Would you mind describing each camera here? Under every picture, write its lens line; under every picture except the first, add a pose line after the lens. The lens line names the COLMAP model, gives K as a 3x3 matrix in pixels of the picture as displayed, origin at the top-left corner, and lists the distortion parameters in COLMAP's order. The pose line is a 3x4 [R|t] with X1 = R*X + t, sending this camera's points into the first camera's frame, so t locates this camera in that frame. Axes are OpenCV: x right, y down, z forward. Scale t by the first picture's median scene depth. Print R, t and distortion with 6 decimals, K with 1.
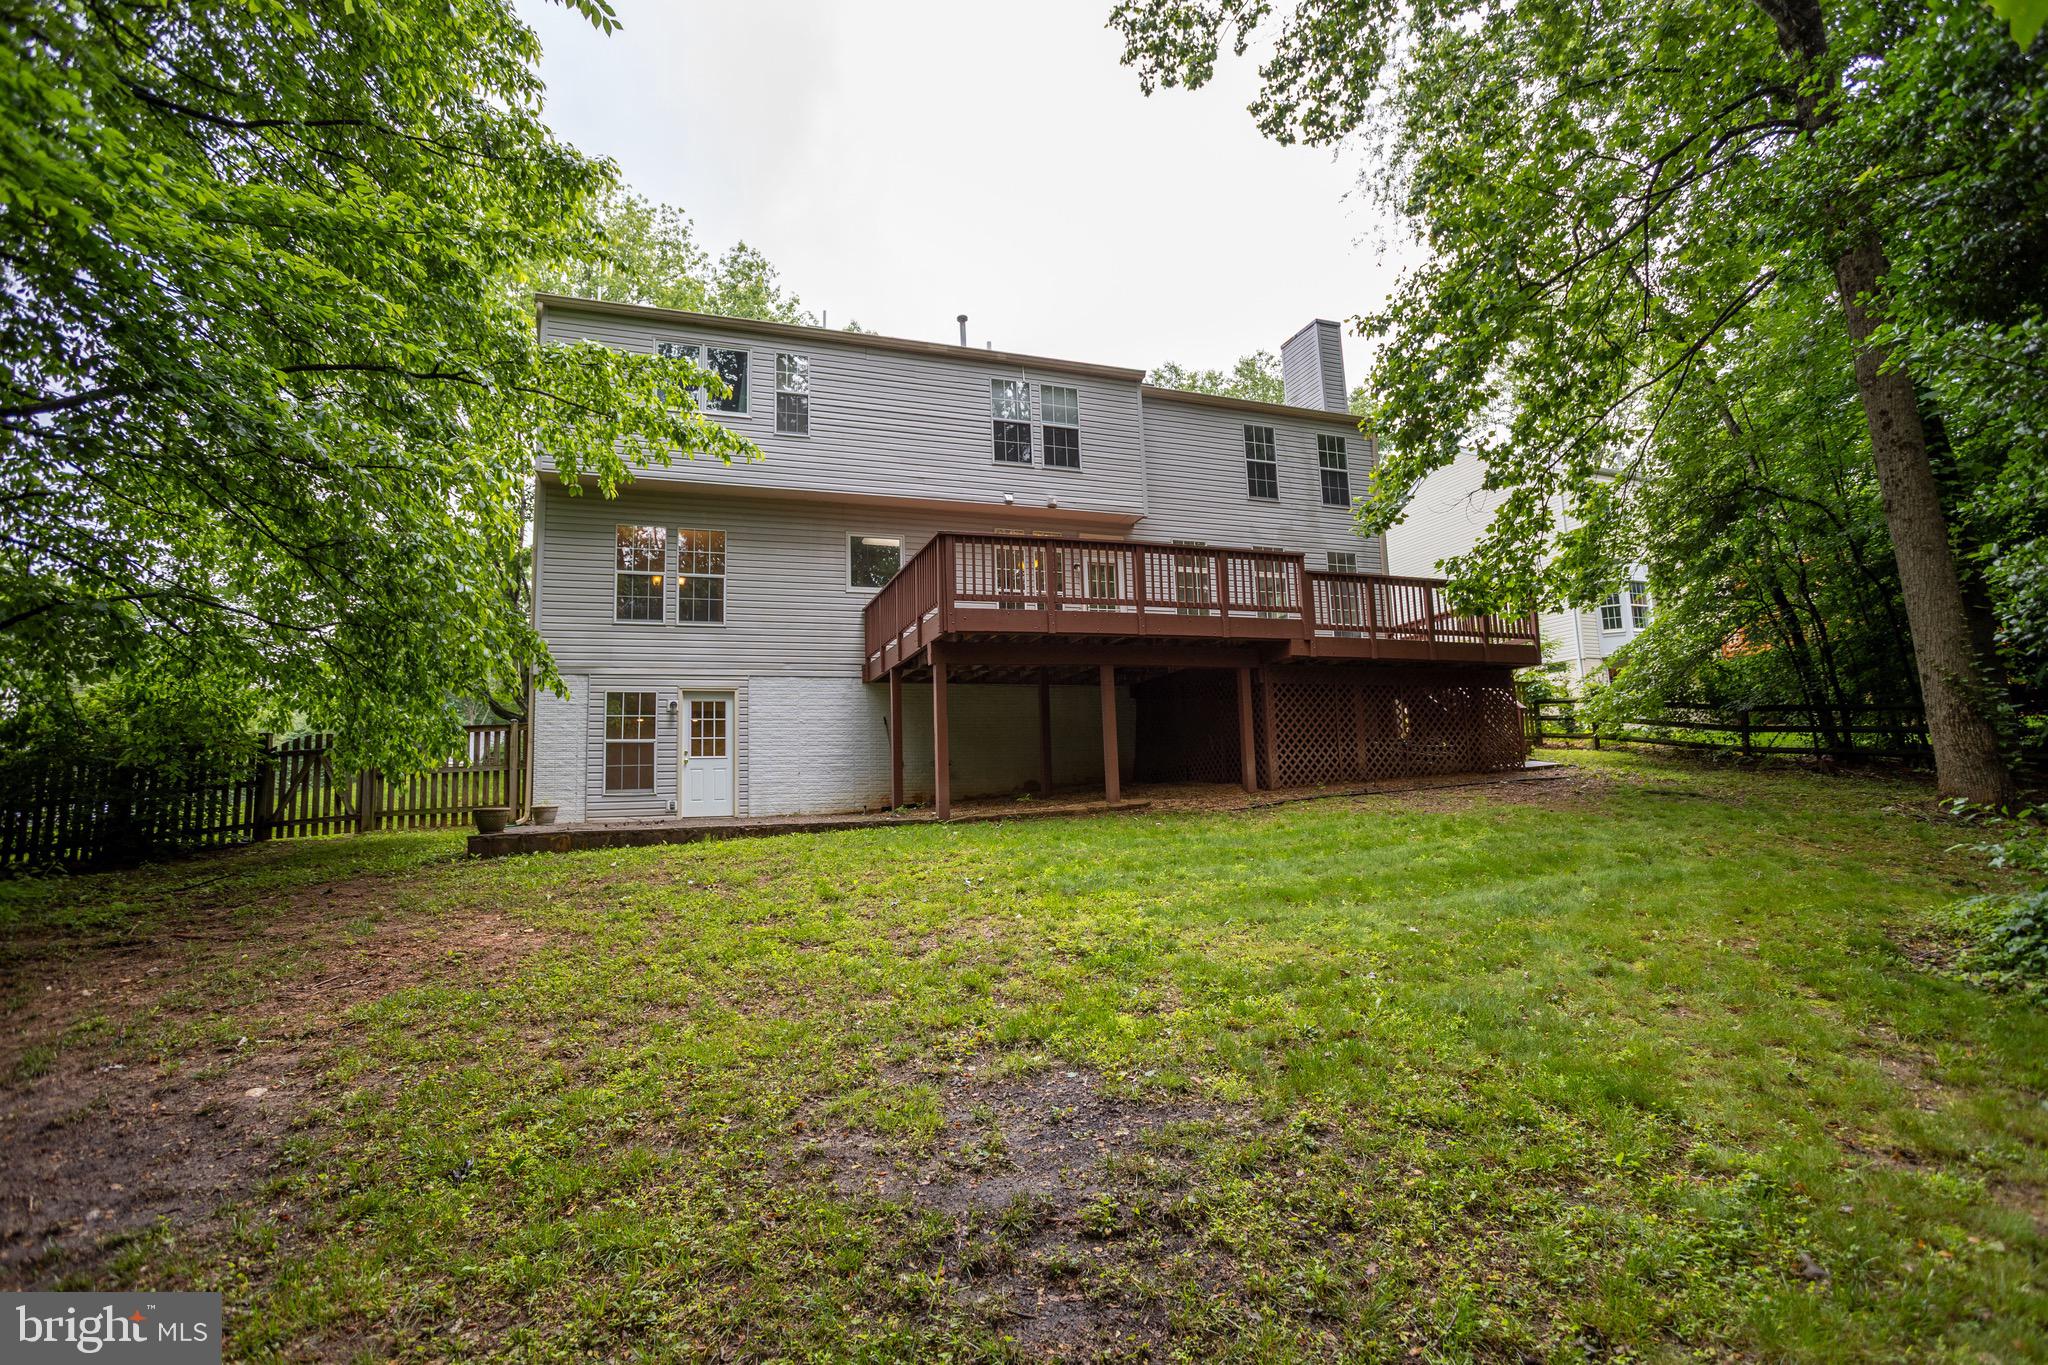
lens RADIAL K [[989.8, 0, 1030.9], [0, 989.8, 675.7], [0, 0, 1]] dist [-0.009898, 0.001836]
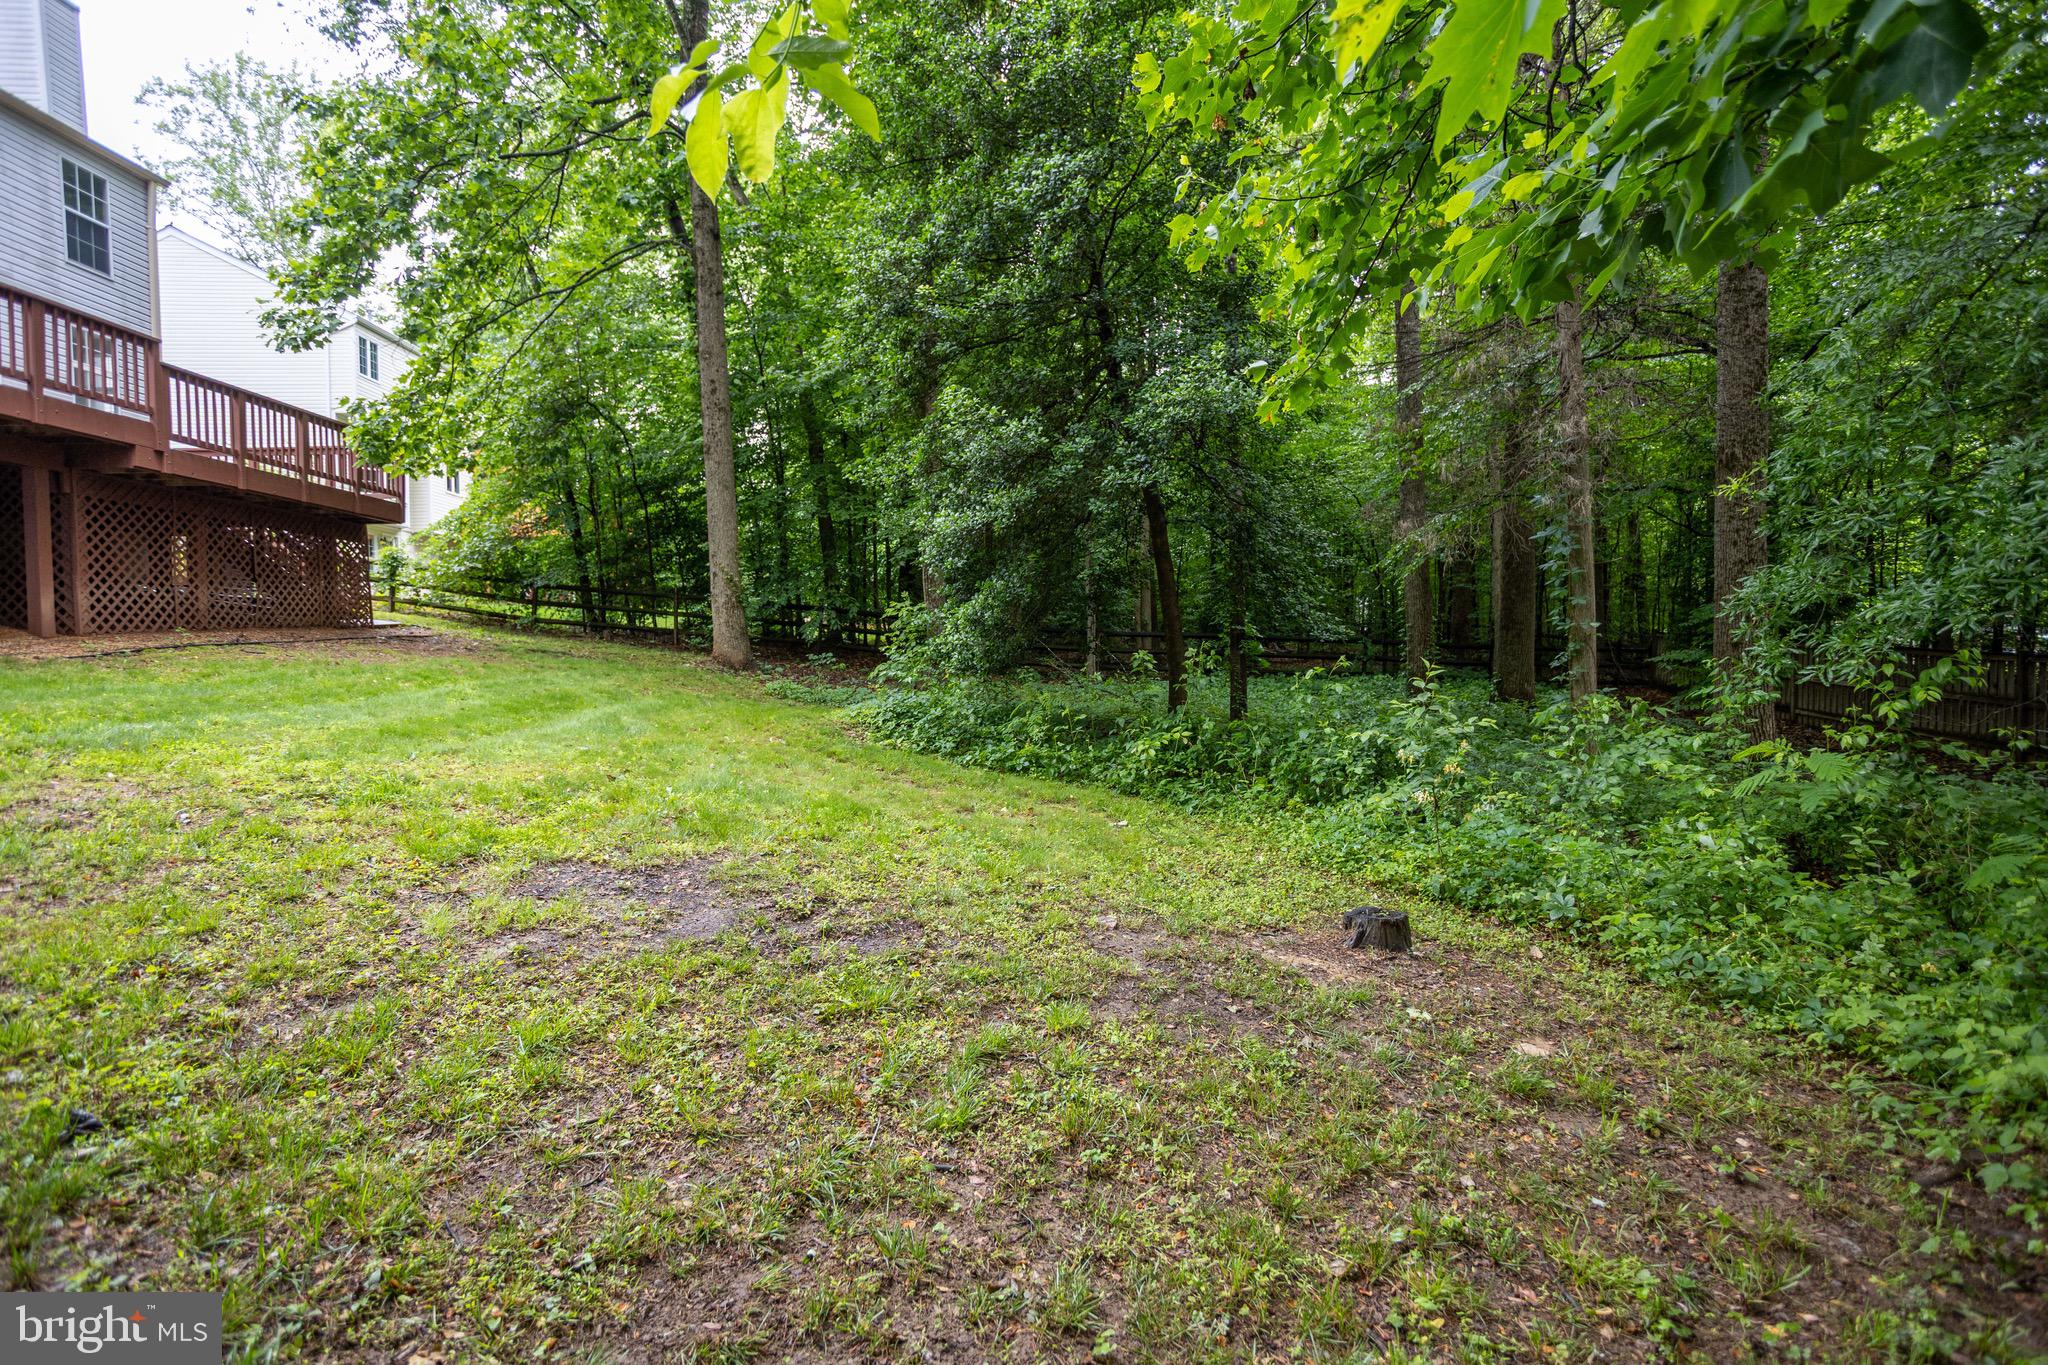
lens RADIAL K [[989.8, 0, 1036.2], [0, 989.8, 690.2], [0, 0, 1]] dist [-0.009898, 0.001836]
pose [[0.336456, -0.008077, 0.941665, -0.252637], [-0.128193, 0.990262, 0.054297, 0.023417], [-0.932933, -0.138984, 0.332144, 0.050711]]
